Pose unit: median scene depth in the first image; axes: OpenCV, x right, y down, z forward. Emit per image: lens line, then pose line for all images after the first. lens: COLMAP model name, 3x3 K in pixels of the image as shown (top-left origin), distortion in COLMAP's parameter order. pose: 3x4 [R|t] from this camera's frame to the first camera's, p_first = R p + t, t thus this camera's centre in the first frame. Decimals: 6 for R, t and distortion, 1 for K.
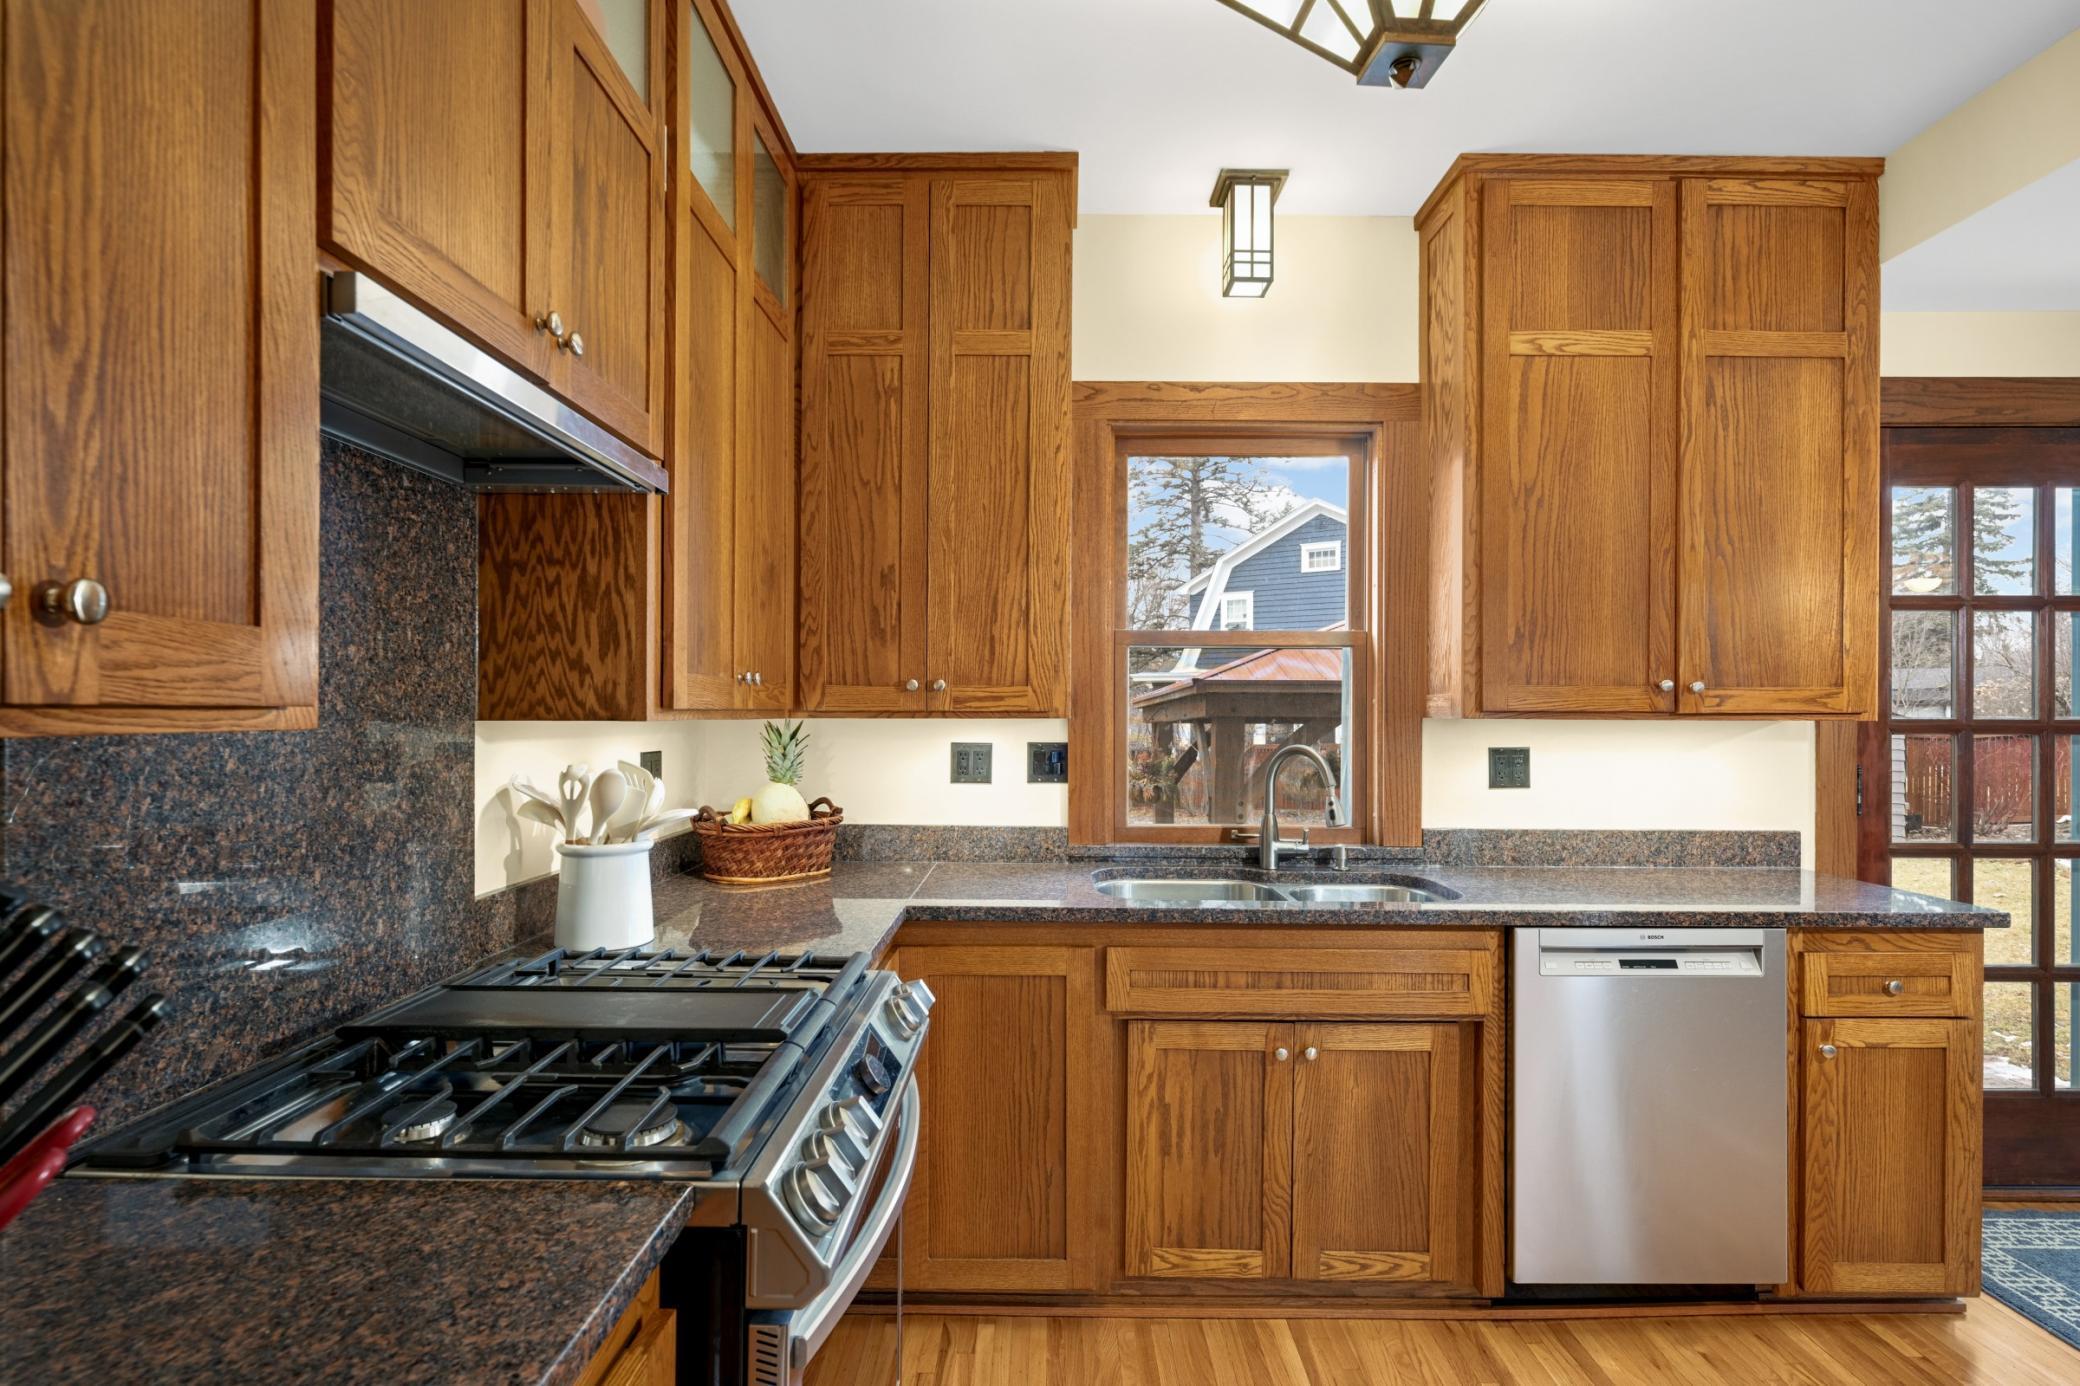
lens RADIAL K [[1046.3, 0, 1041.4], [0, 1046.3, 702.2], [0, 0, 1]] dist [0.001070, -0.000203]
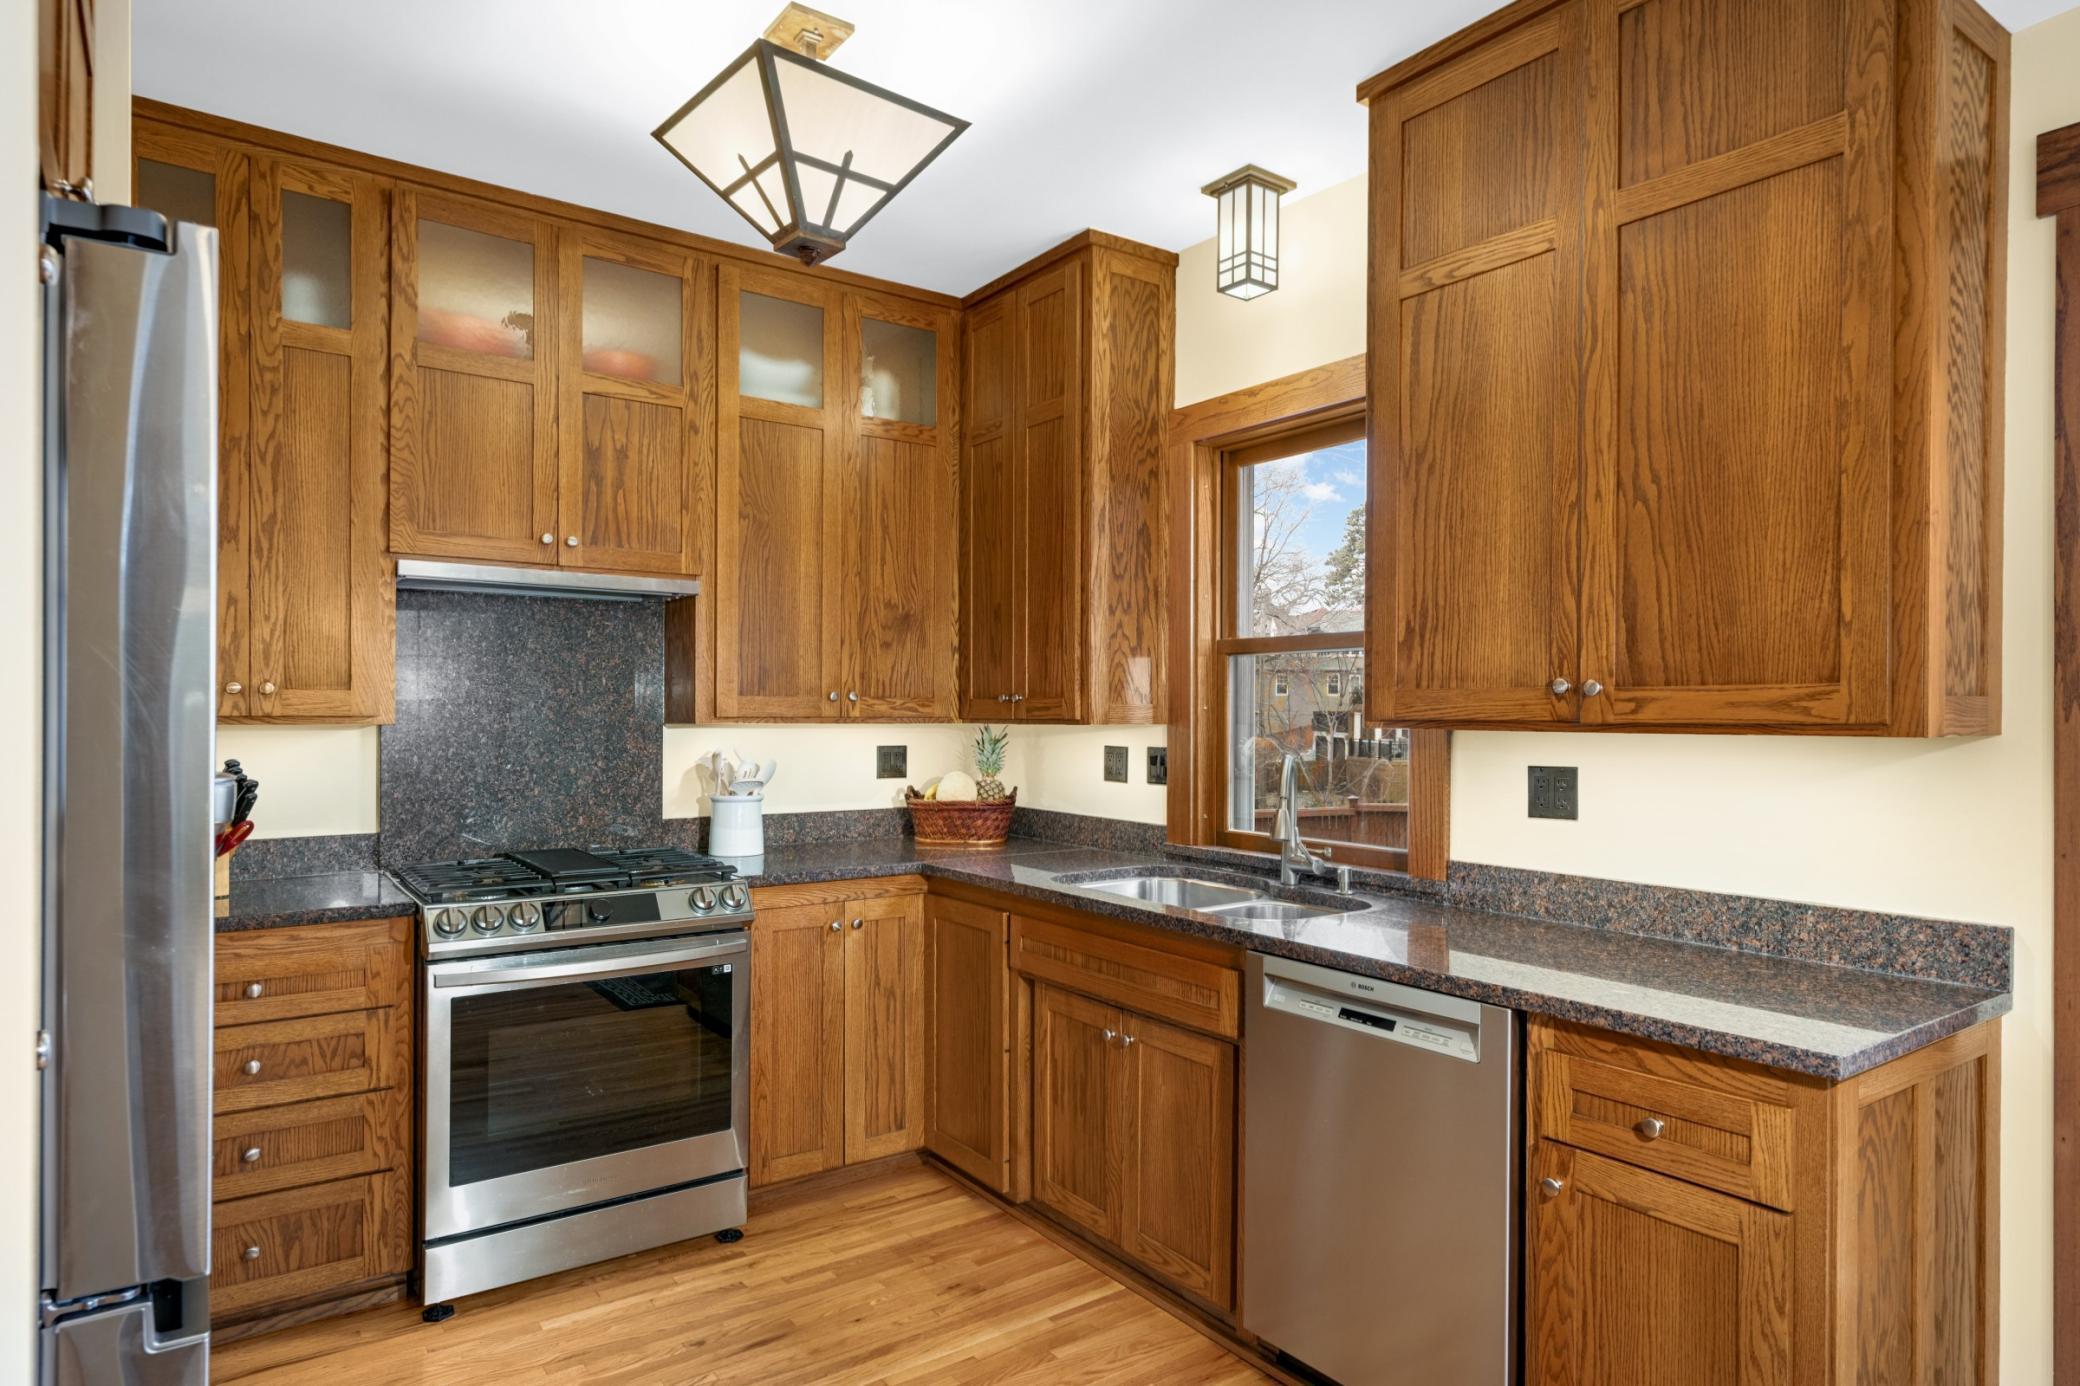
lens RADIAL K [[1195.3, 0, 1035.5], [0, 1195.3, 707.3], [0, 0, 1]] dist [0.006500, 0.000743]
pose [[0.579869, -0.005457, -0.814692, 1.068162], [0.006307, 0.999978, -0.002209, -0.001396], [0.814686, -0.003858, 0.579890, 0.195539]]
